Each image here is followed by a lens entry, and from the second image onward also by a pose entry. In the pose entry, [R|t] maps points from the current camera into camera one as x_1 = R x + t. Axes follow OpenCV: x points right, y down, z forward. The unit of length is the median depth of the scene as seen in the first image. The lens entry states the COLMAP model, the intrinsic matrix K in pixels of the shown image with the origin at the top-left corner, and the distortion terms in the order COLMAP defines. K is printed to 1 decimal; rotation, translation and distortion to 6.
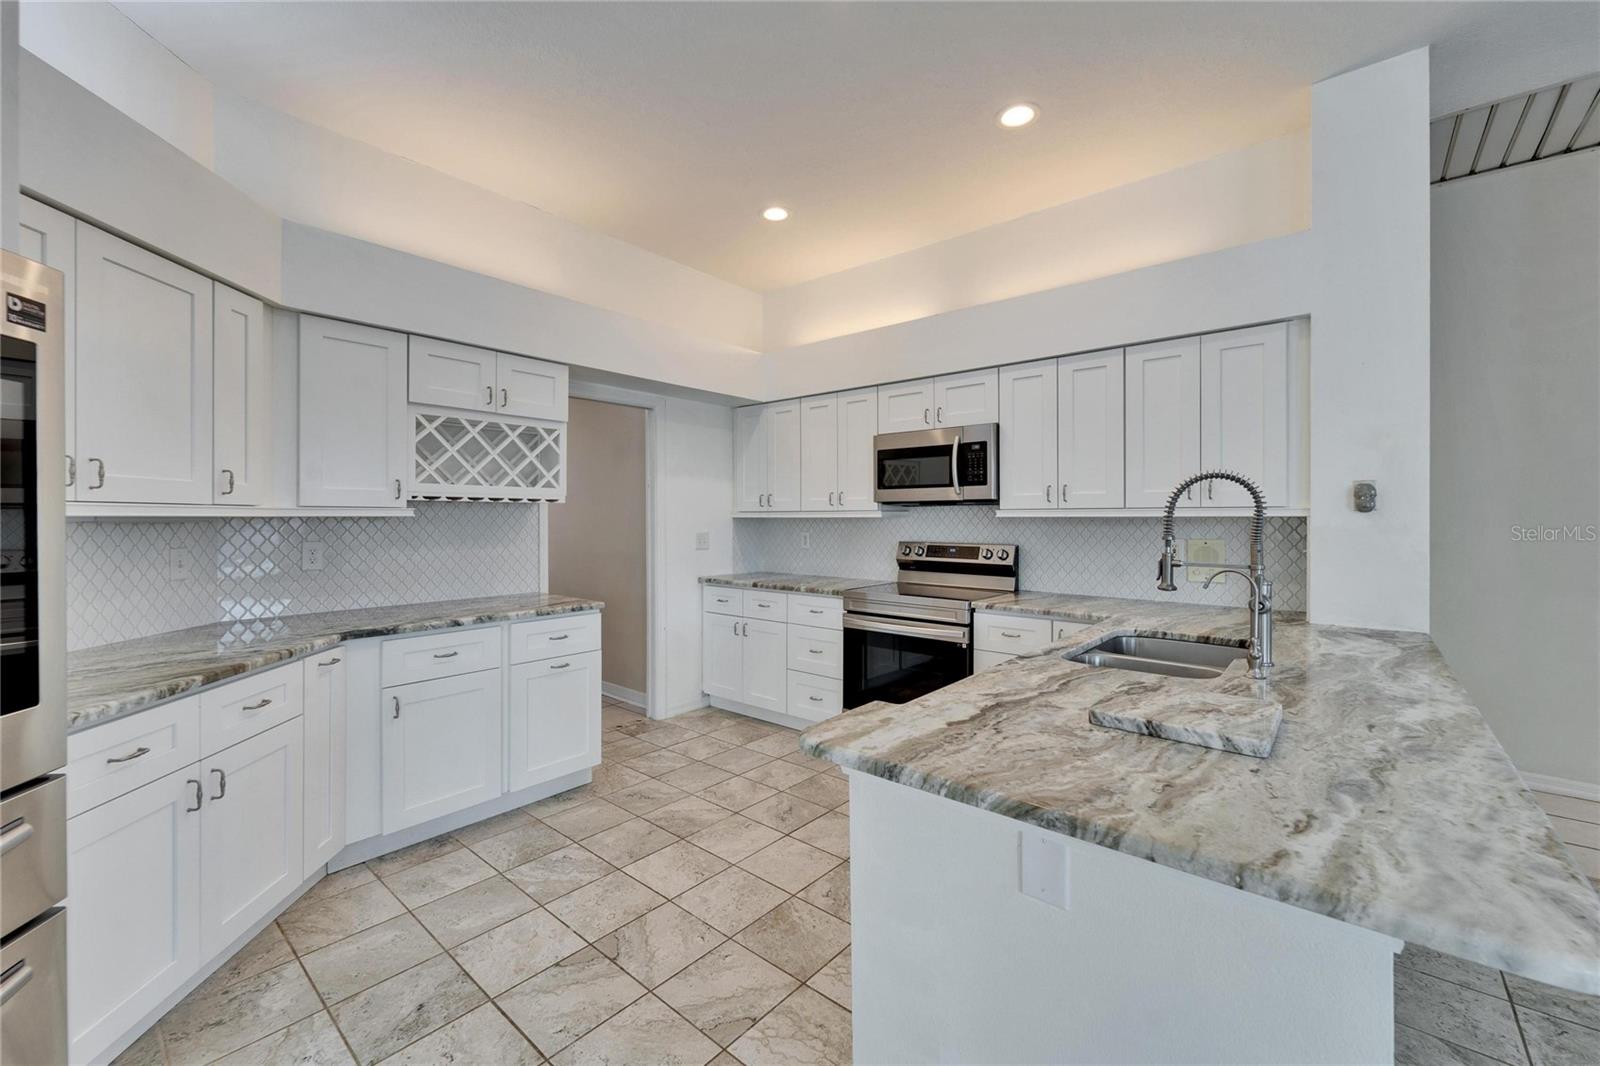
lens RADIAL K [[659.0, 0, 793.7], [0, 659.0, 512.8], [0, 0, 1]] dist [0.006665, -0.002560]
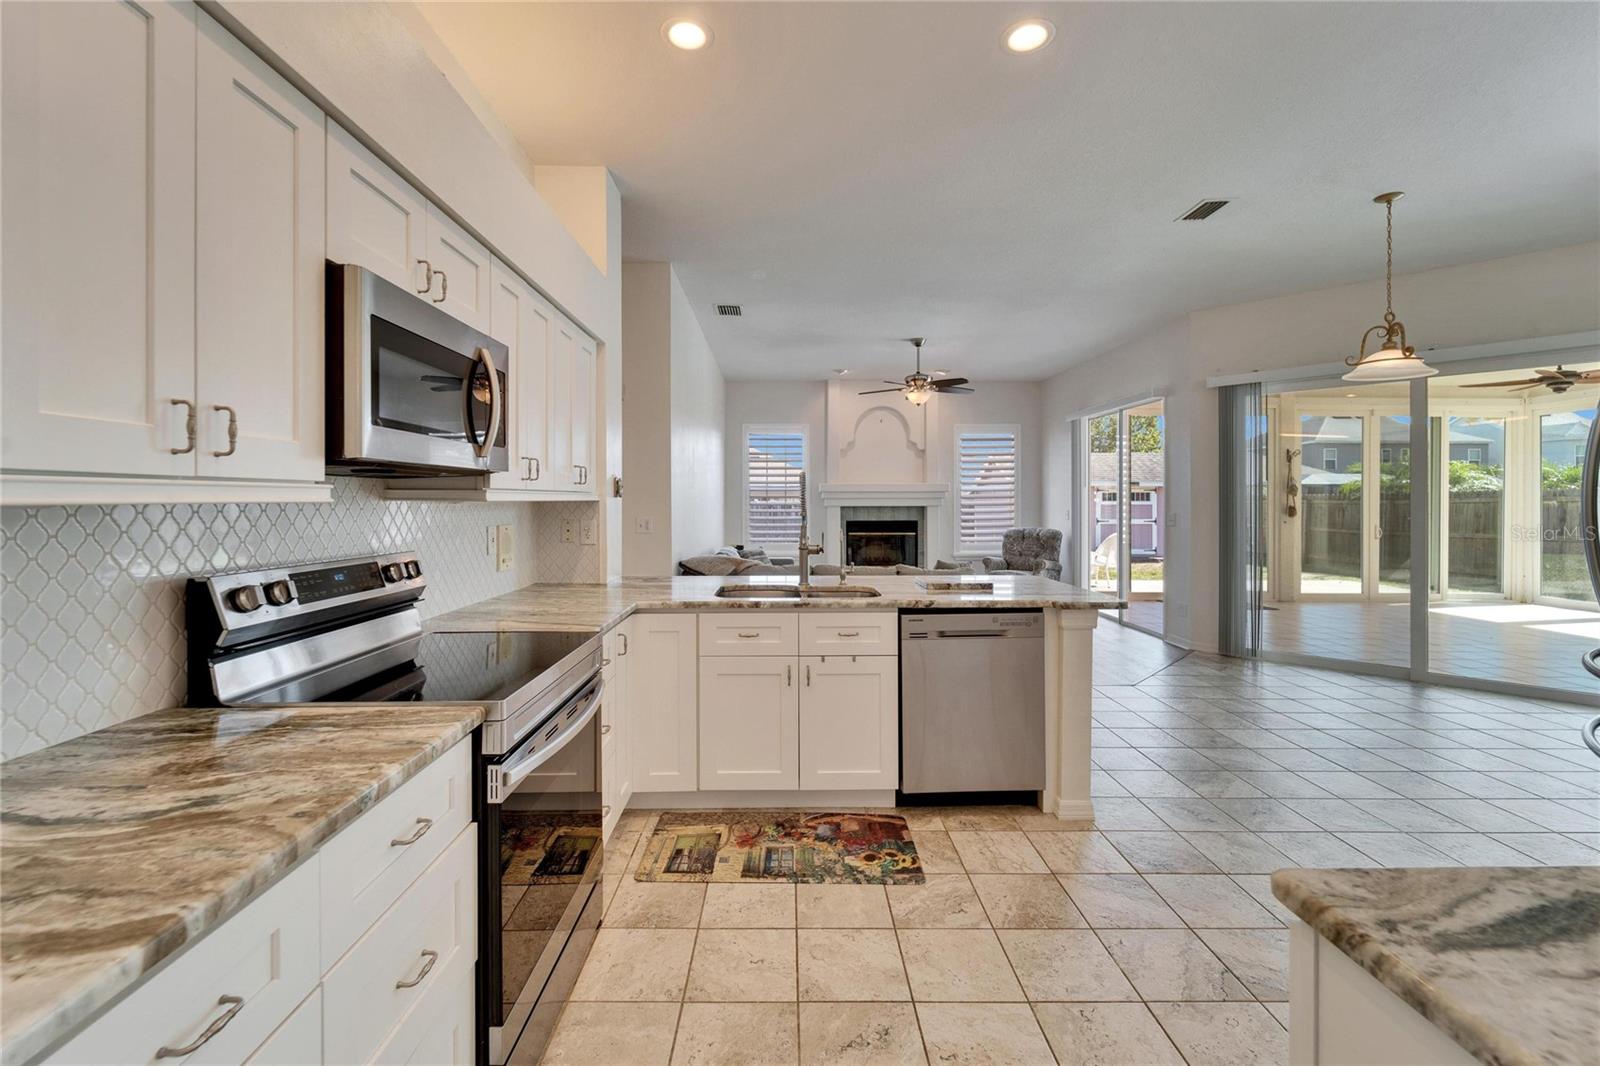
lens RADIAL K [[677.7, 0, 786.4], [0, 677.7, 501.6], [0, 0, 1]] dist [-0.009607, -0.000022]
pose [[-0.658988, -0.000138, 0.752153, -0.361961], [-0.003158, 0.999992, -0.002584, 0.008943], [-0.752147, -0.004078, -0.658983, 1.320337]]
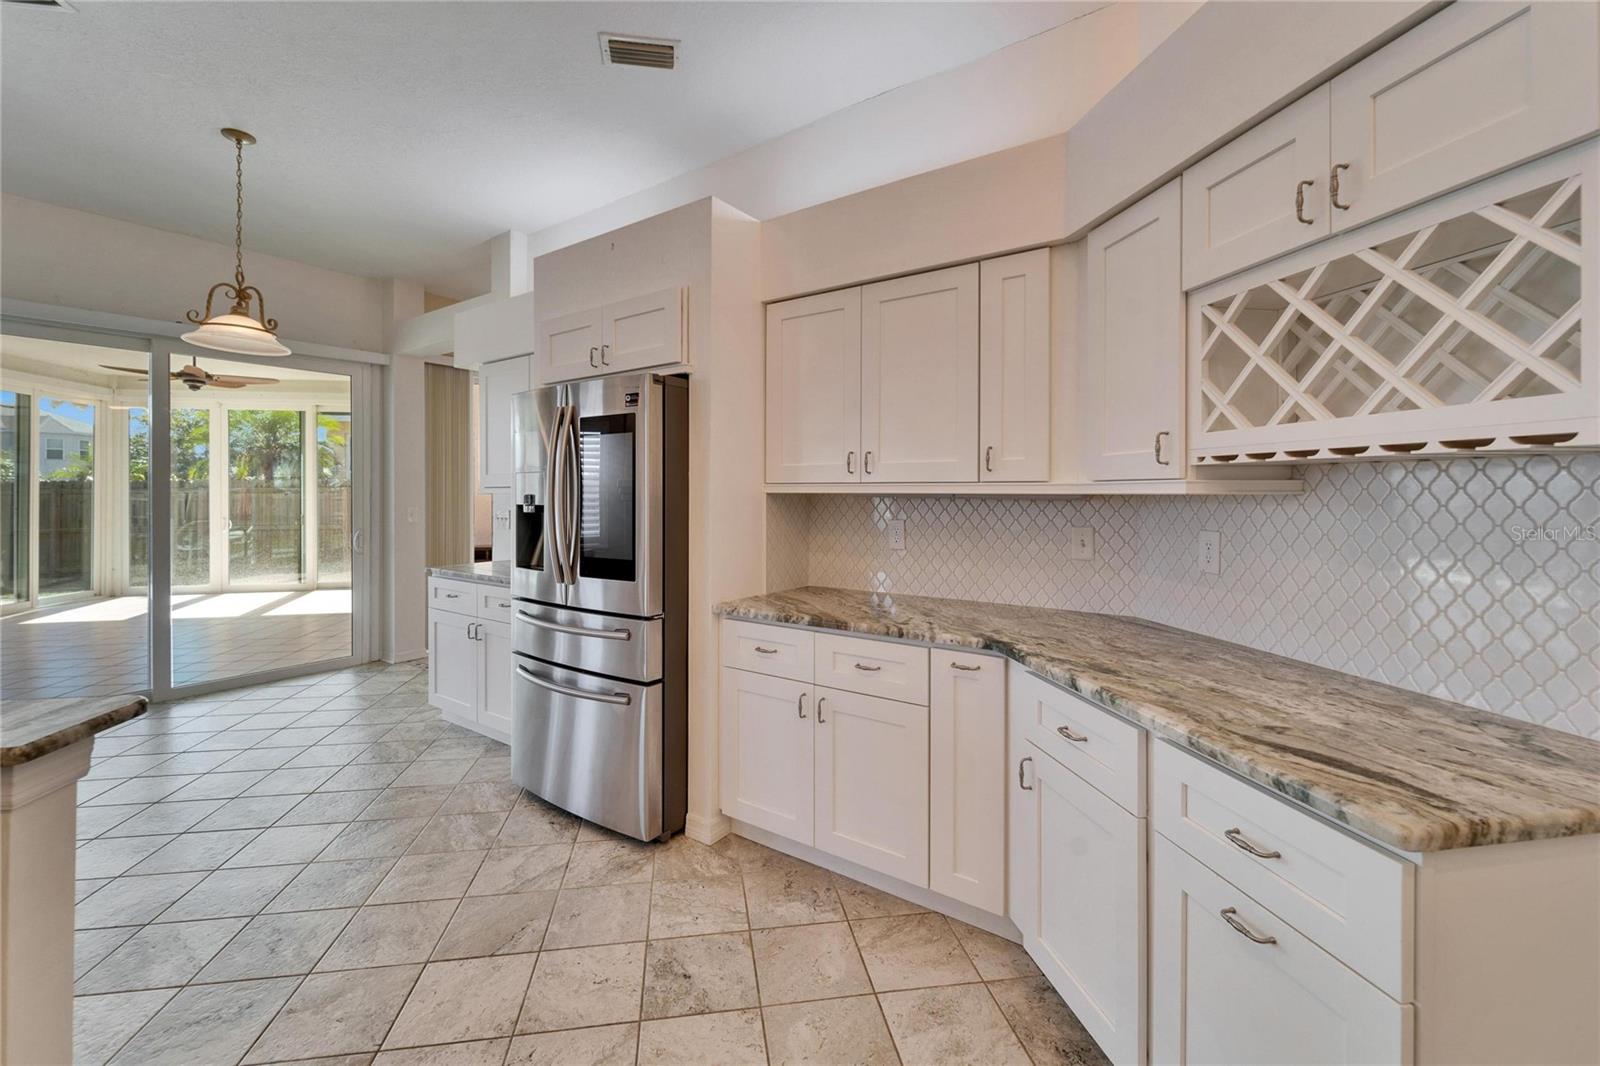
lens RADIAL K [[659.0, 0, 790.5], [0, 659.0, 494.3], [0, 0, 1]] dist [0.006665, -0.002560]
pose [[-0.638146, -0.000195, -0.769915, 0.064567], [0.002109, 0.999996, -0.002002, 0.005793], [0.769912, -0.002902, -0.638143, 1.008473]]
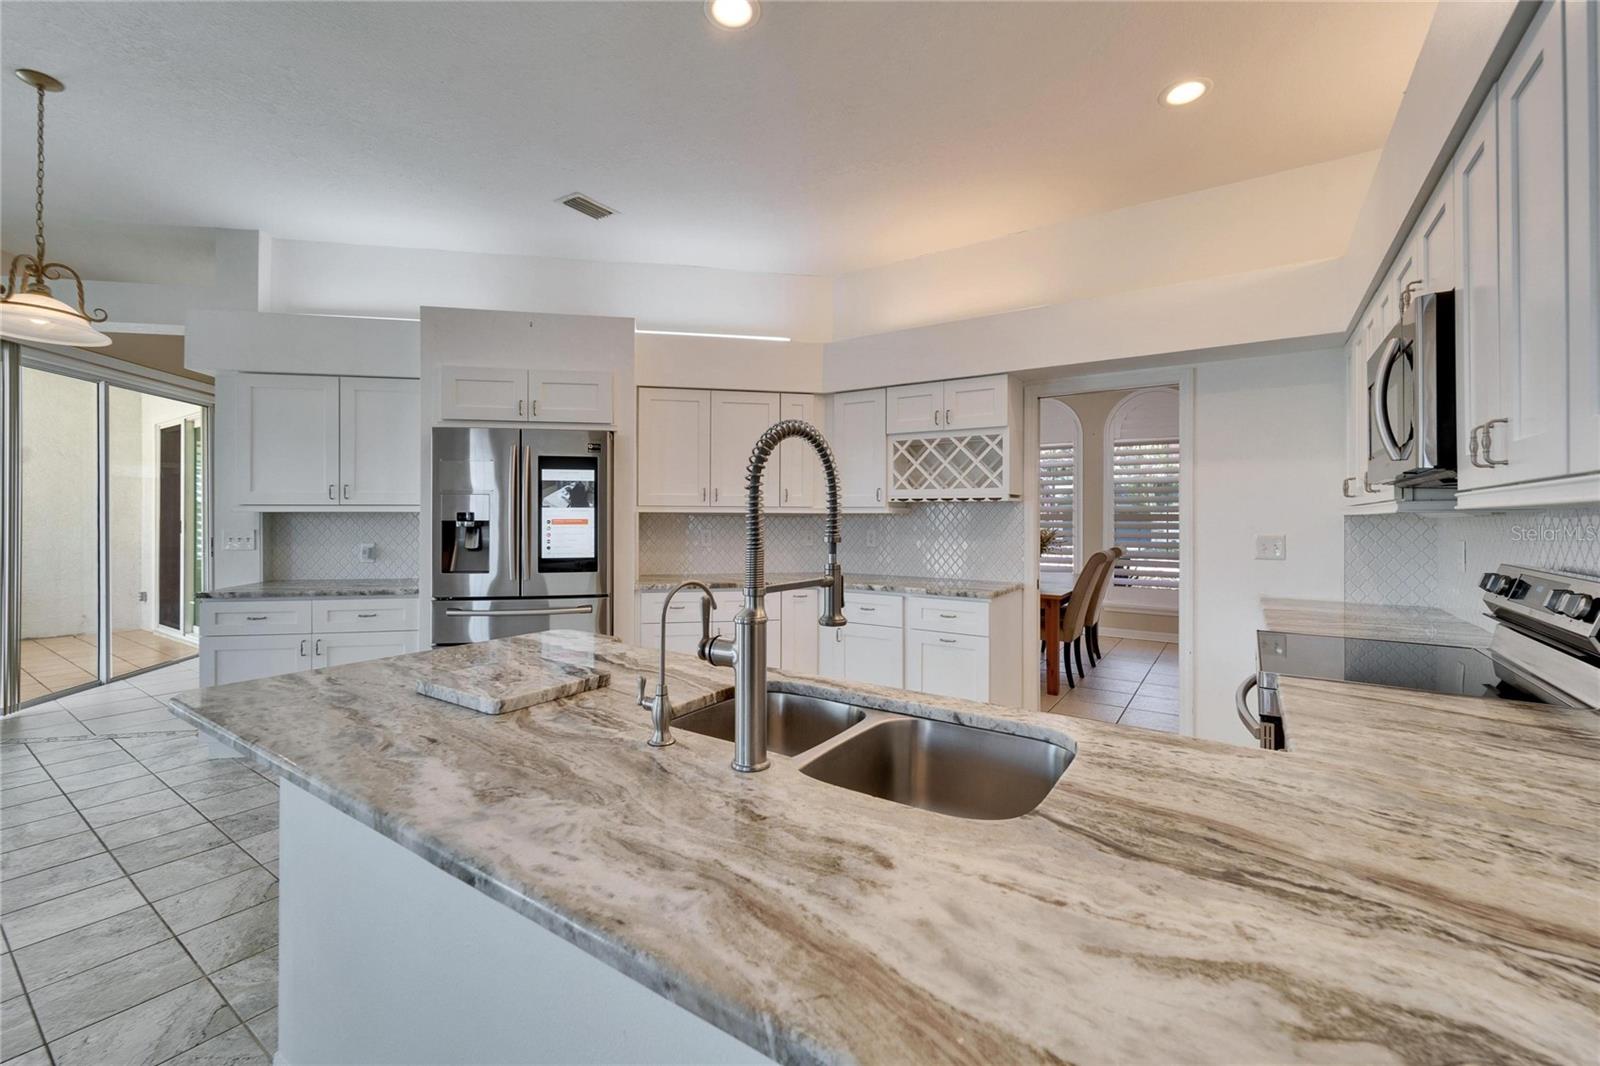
lens RADIAL K [[659.0, 0, 790.6], [0, 659.0, 513.7], [0, 0, 1]] dist [0.006665, -0.002560]
pose [[0.111530, -0.005324, -0.993747, 0.757984], [0.001882, 0.999985, -0.005146, 0.012390], [0.993759, -0.001296, 0.111539, 0.576290]]
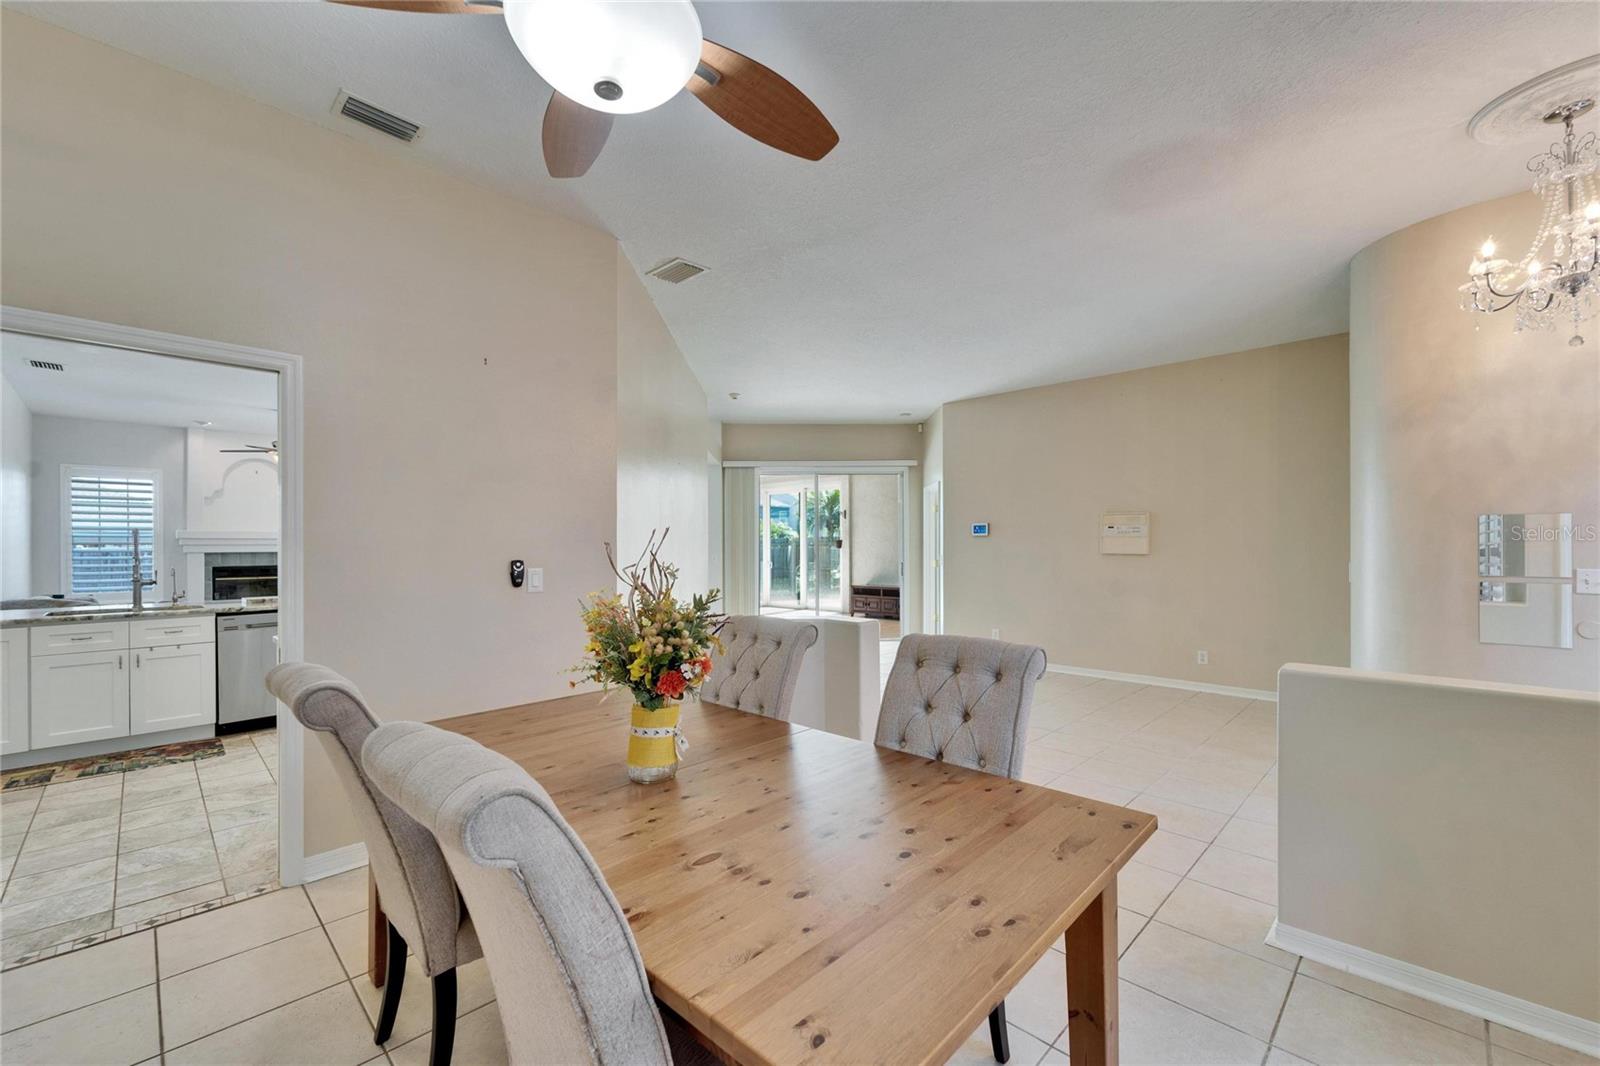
lens RADIAL K [[659.0, 0, 802.2], [0, 659.0, 545.2], [0, 0, 1]] dist [0.006665, -0.002560]
pose [[-0.997900, 0.002940, 0.064712, -1.157185], [0.002642, 0.999985, -0.004697, 0.008389], [-0.064725, -0.004516, -0.997893, 1.977079]]
